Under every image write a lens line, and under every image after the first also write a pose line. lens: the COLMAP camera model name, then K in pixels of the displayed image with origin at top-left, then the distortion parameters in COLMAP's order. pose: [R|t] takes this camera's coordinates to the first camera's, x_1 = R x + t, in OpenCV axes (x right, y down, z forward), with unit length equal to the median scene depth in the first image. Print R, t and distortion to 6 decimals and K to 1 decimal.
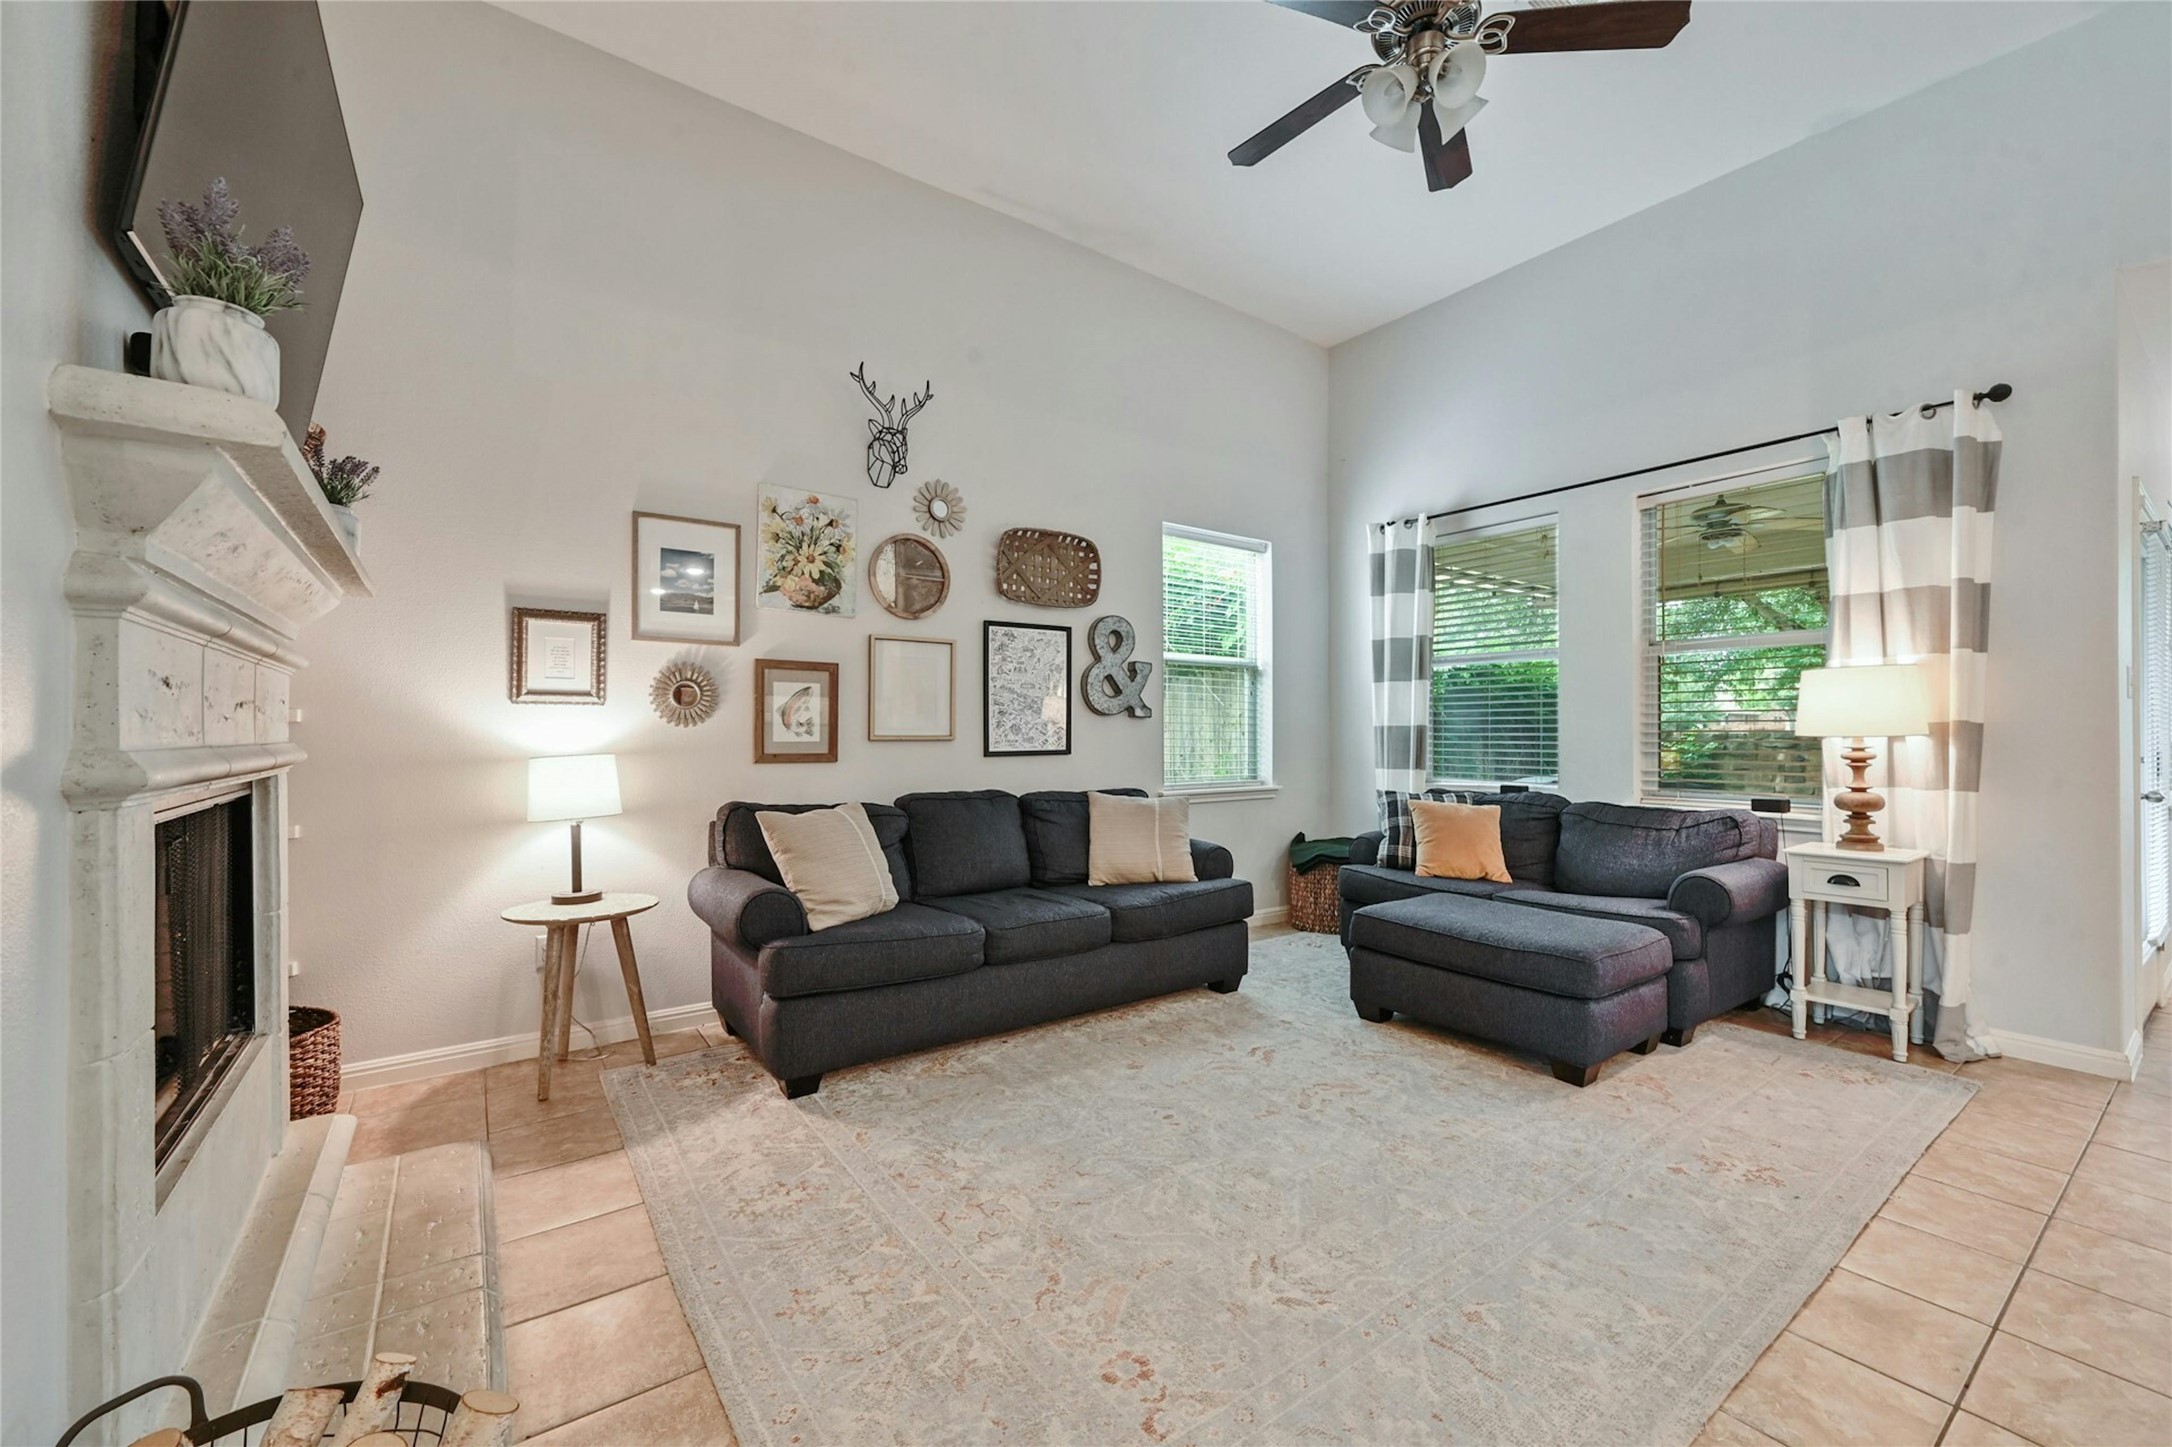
lens RADIAL K [[857.2, 0, 1108.8], [0, 857.2, 730.7], [0, 0, 1]] dist [0.000285, 0.000012]
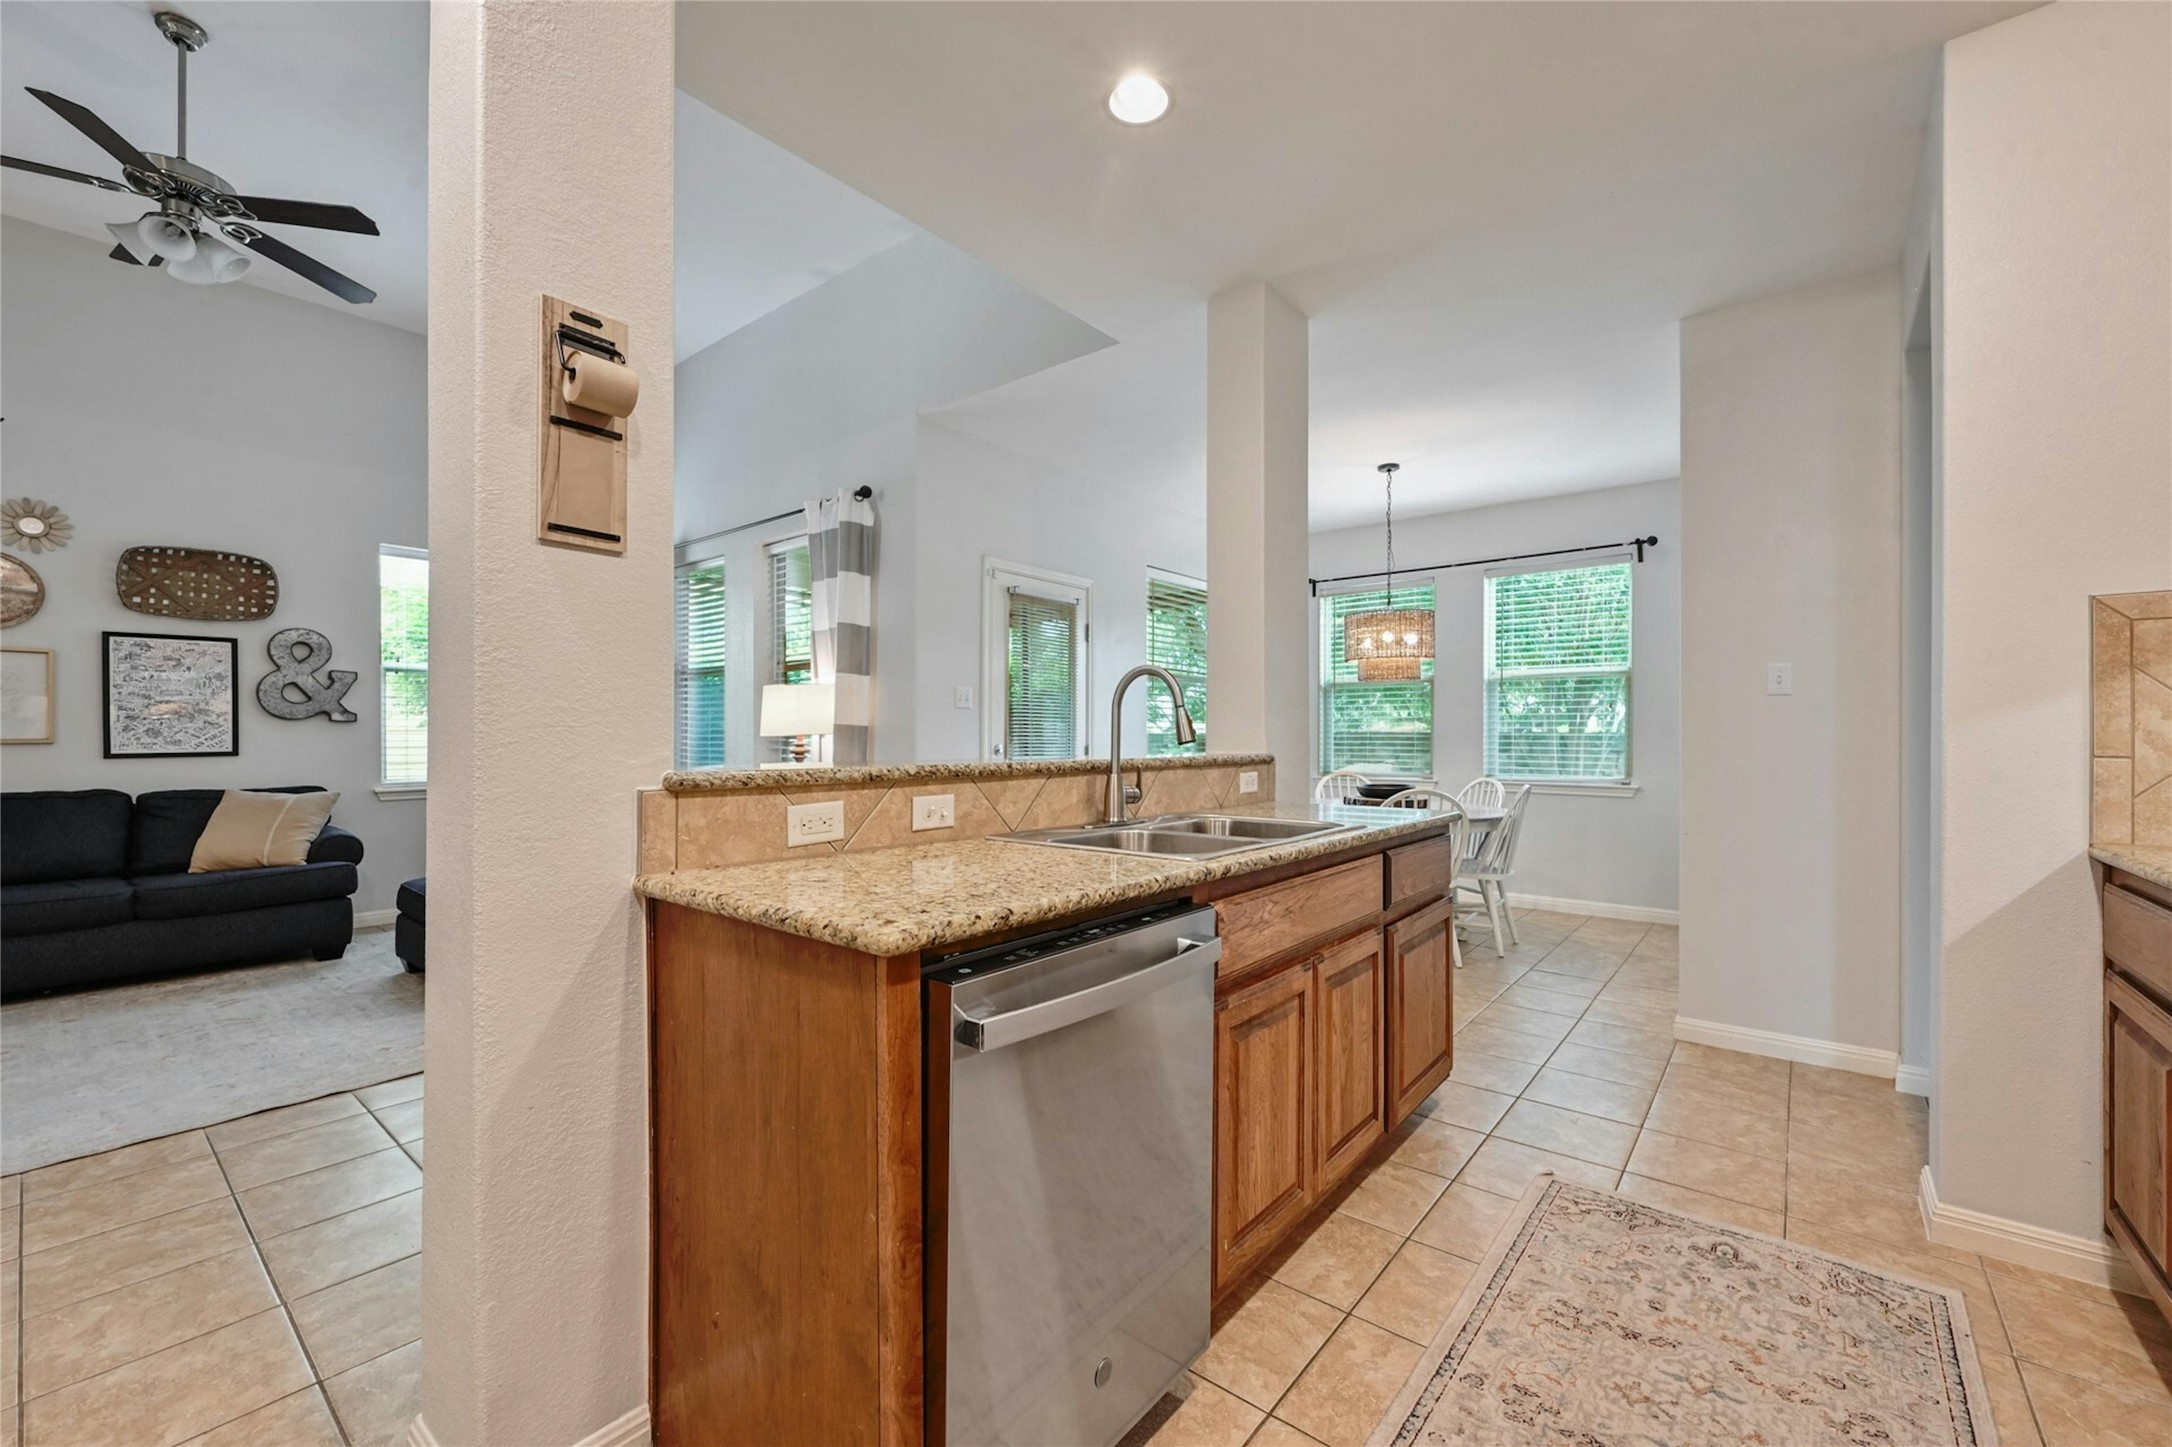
lens RADIAL K [[857.2, 0, 1081.1], [0, 857.2, 732.4], [0, 0, 1]] dist [0.000285, 0.000012]
pose [[0.968628, -0.004436, 0.248474, 0.863913], [0.004258, 0.999990, 0.001256, 0.001725], [-0.248478, -0.000159, 0.968638, -0.382949]]
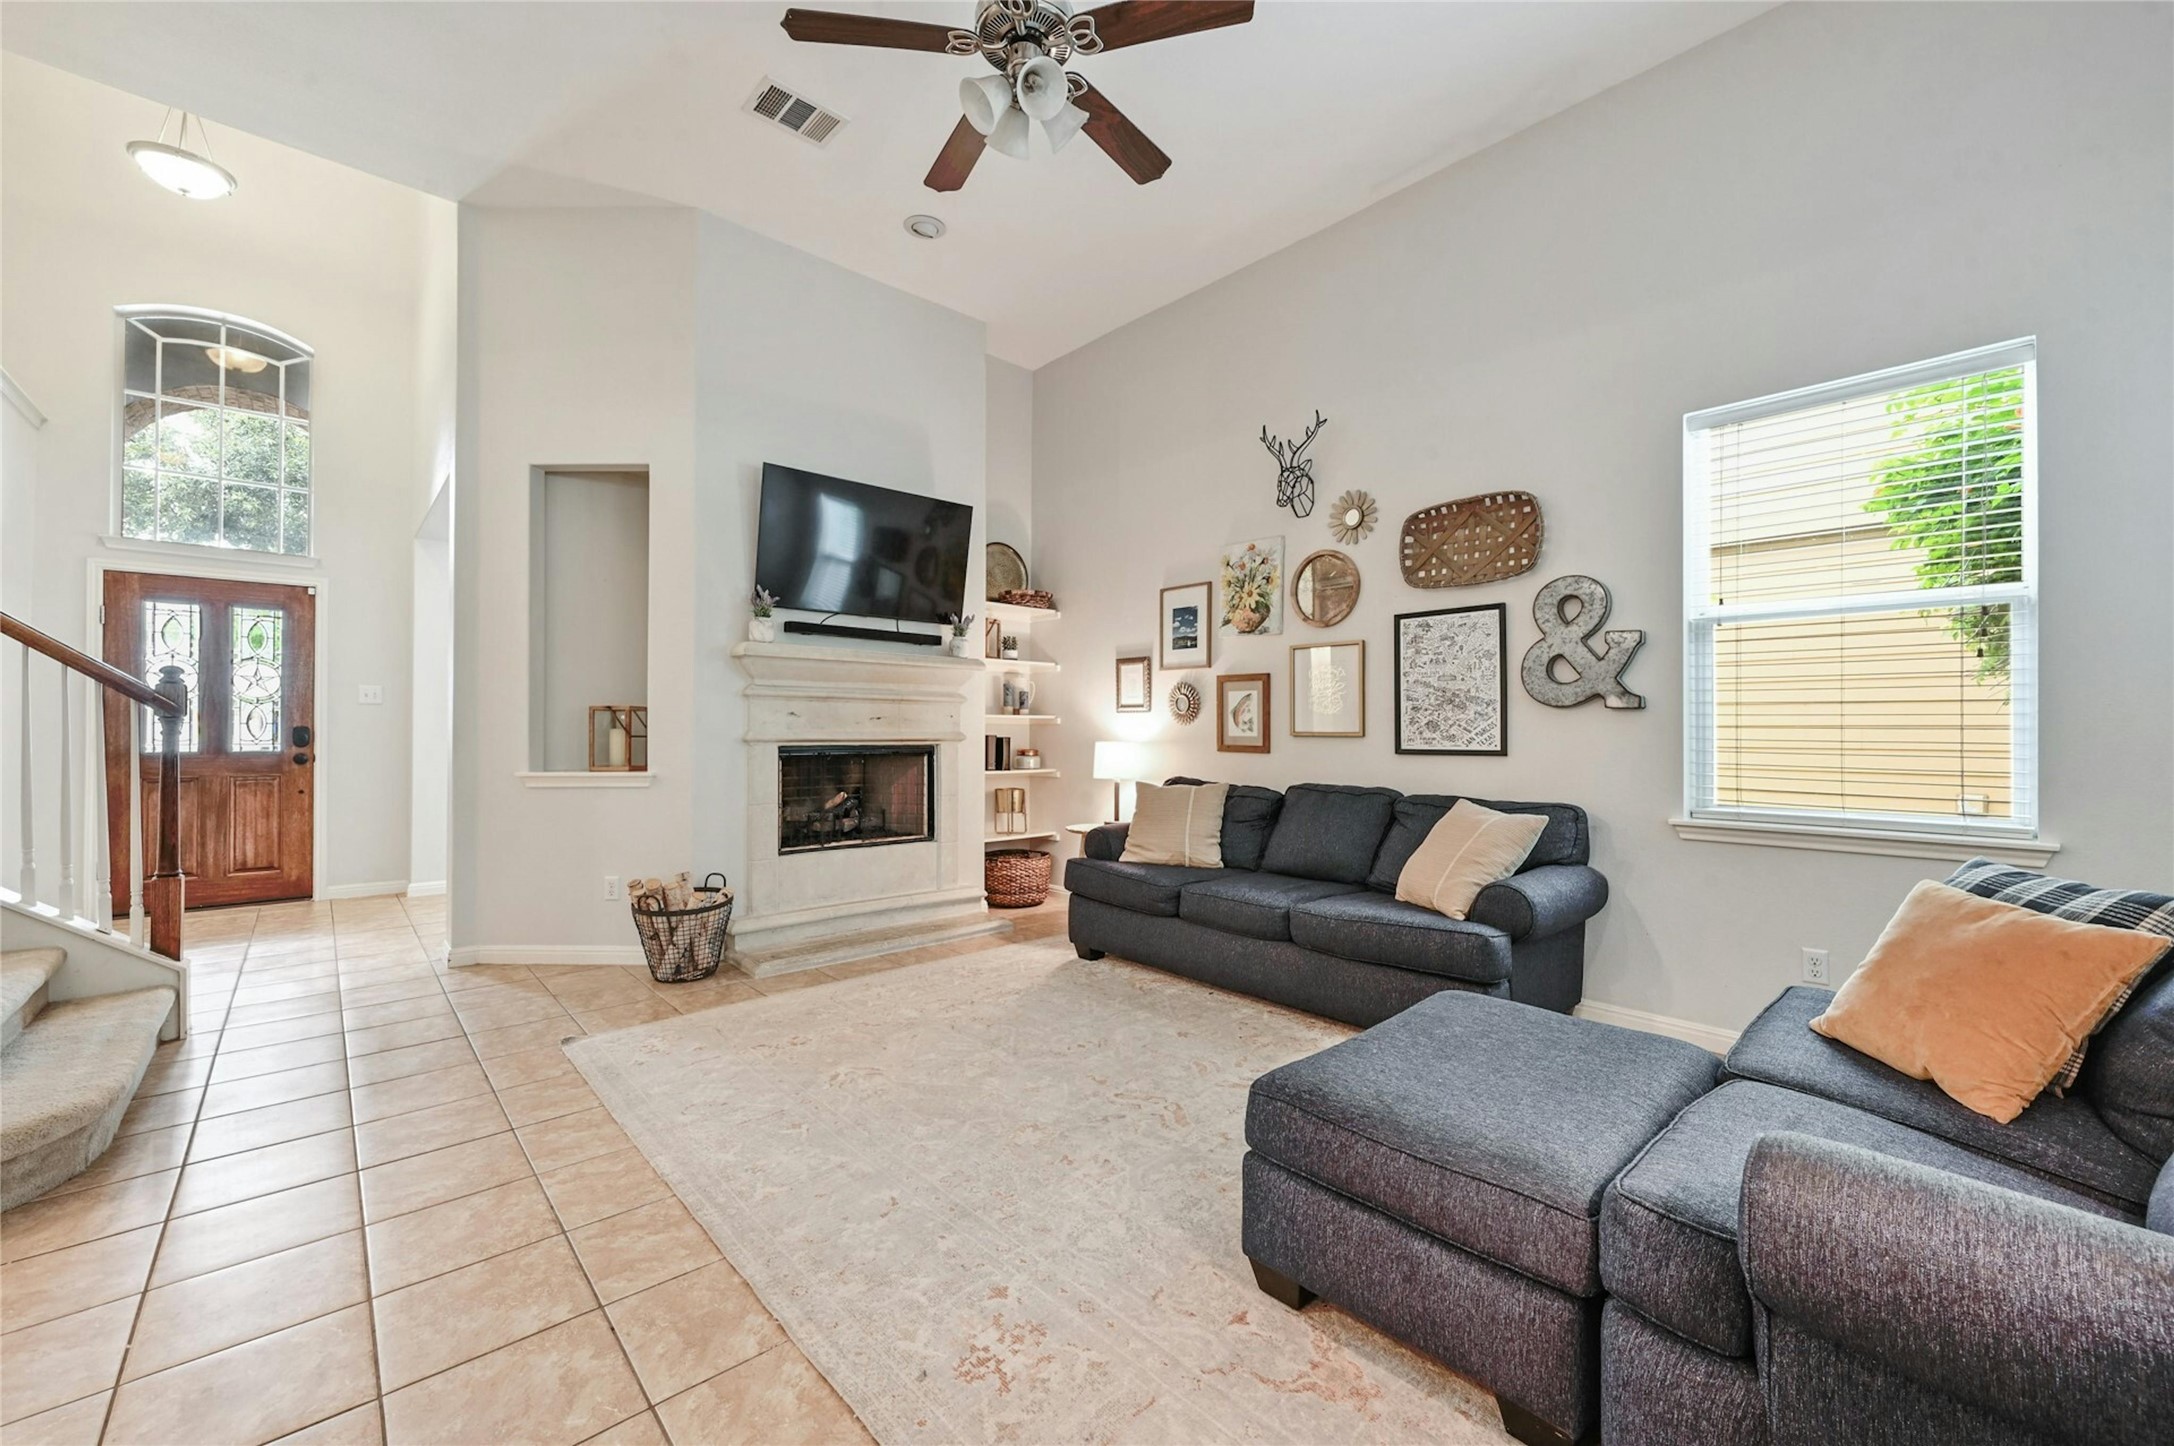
lens RADIAL K [[858.0, 0, 1090.3], [0, 858.0, 726.8], [0, 0, 1]] dist [0.000285, 0.000012]
pose [[0.109334, -0.003117, -0.994000, 0.884060], [-0.000806, 0.999994, -0.003225, 0.002955], [0.994005, 0.001154, 0.109331, 0.610149]]
